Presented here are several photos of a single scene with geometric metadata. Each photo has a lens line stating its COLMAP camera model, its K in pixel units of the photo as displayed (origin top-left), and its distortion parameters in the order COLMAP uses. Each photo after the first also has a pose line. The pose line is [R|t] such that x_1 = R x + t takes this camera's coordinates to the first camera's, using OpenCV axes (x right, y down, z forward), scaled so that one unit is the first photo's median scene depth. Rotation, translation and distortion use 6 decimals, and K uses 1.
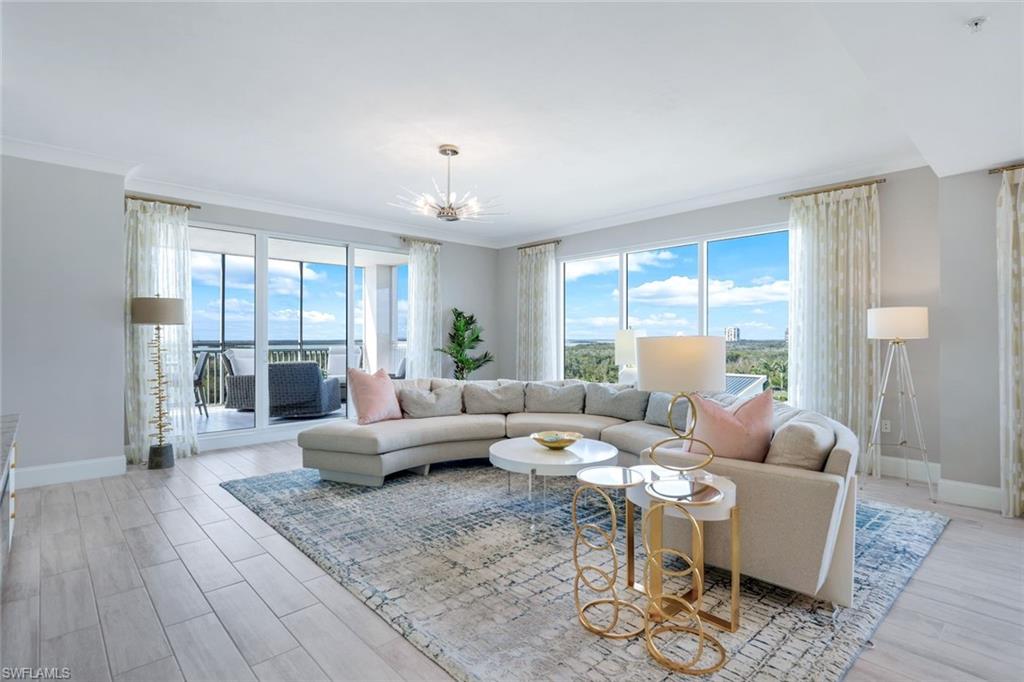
lens RADIAL K [[495.3, 0, 516.2], [0, 495.3, 339.6], [0, 0, 1]] dist [0.000587, 0.000650]
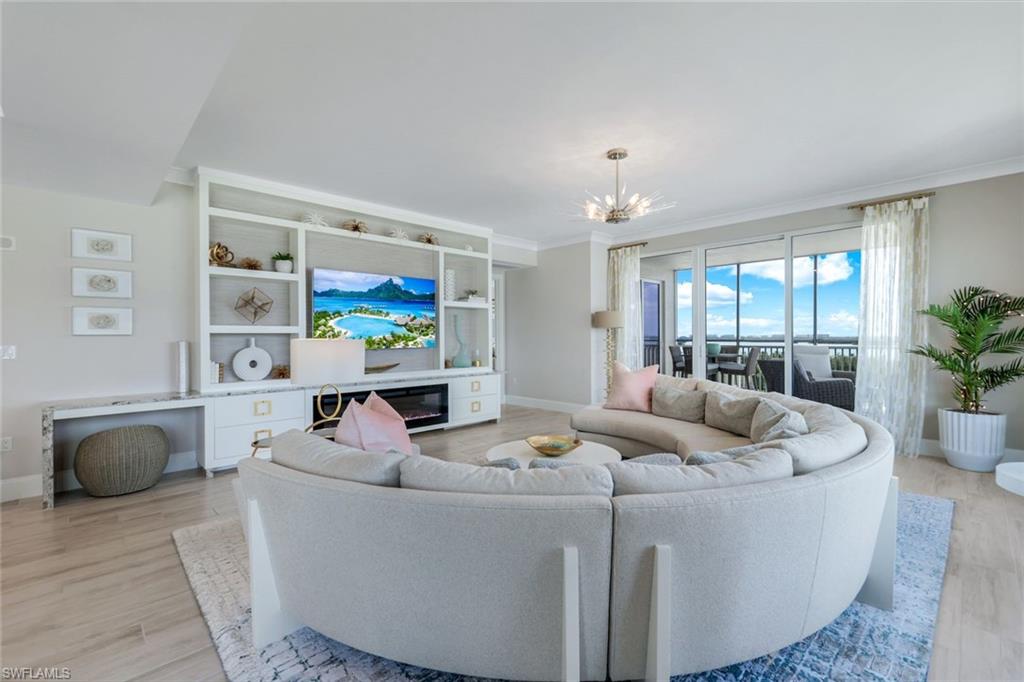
lens RADIAL K [[441.9, 0, 522.5], [0, 441.9, 337.5], [0, 0, 1]] dist [0.005110, 0.000760]
pose [[0.041763, 0.003510, -0.999121, 0.639160], [0.004607, 0.999983, 0.003706, -0.005723], [0.999117, -0.004758, 0.041746, 0.631785]]
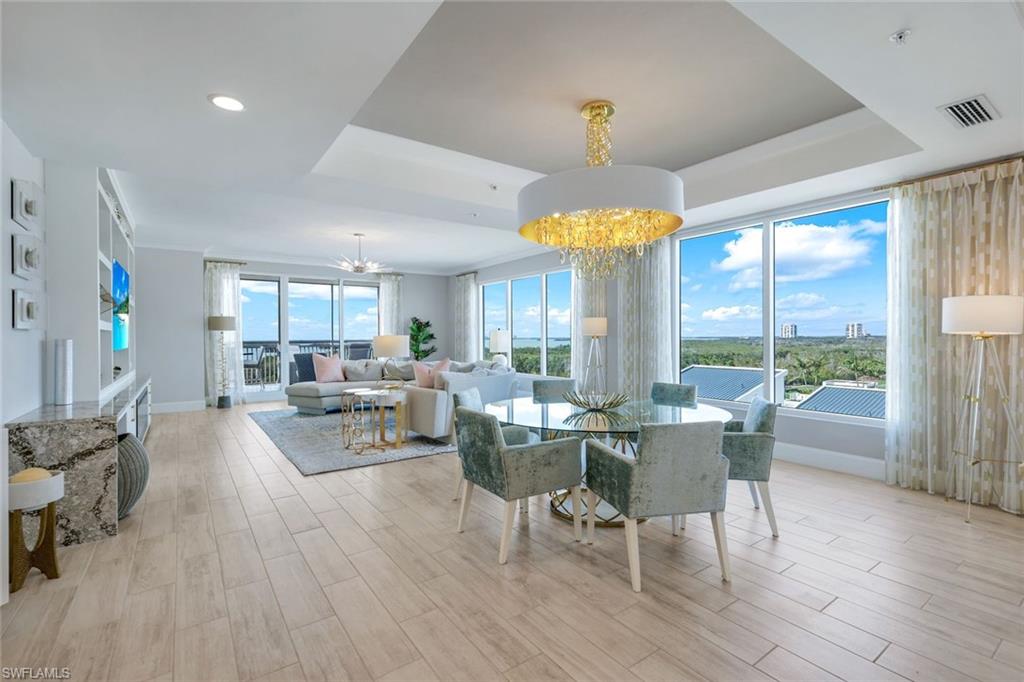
lens RADIAL K [[441.9, 0, 509.2], [0, 441.9, 341.0], [0, 0, 1]] dist [0.005110, 0.000760]
pose [[0.992346, -0.007014, -0.123287, 0.512784], [0.008017, 0.999939, 0.007638, 0.003480], [0.123226, -0.008568, 0.992342, -0.477672]]
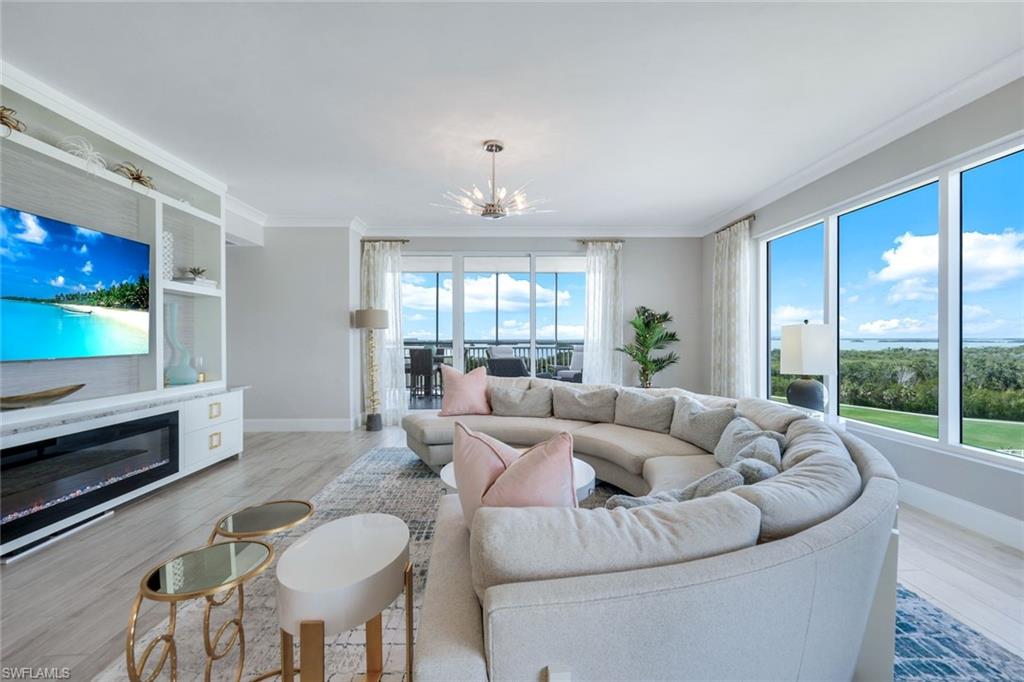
lens RADIAL K [[441.9, 0, 513.4], [0, 441.9, 340.0], [0, 0, 1]] dist [0.005110, 0.000760]
pose [[0.753289, 0.000827, -0.657689, 0.386908], [0.001000, 0.999997, 0.002403, -0.000895], [0.657689, -0.002468, 0.753286, 0.301616]]
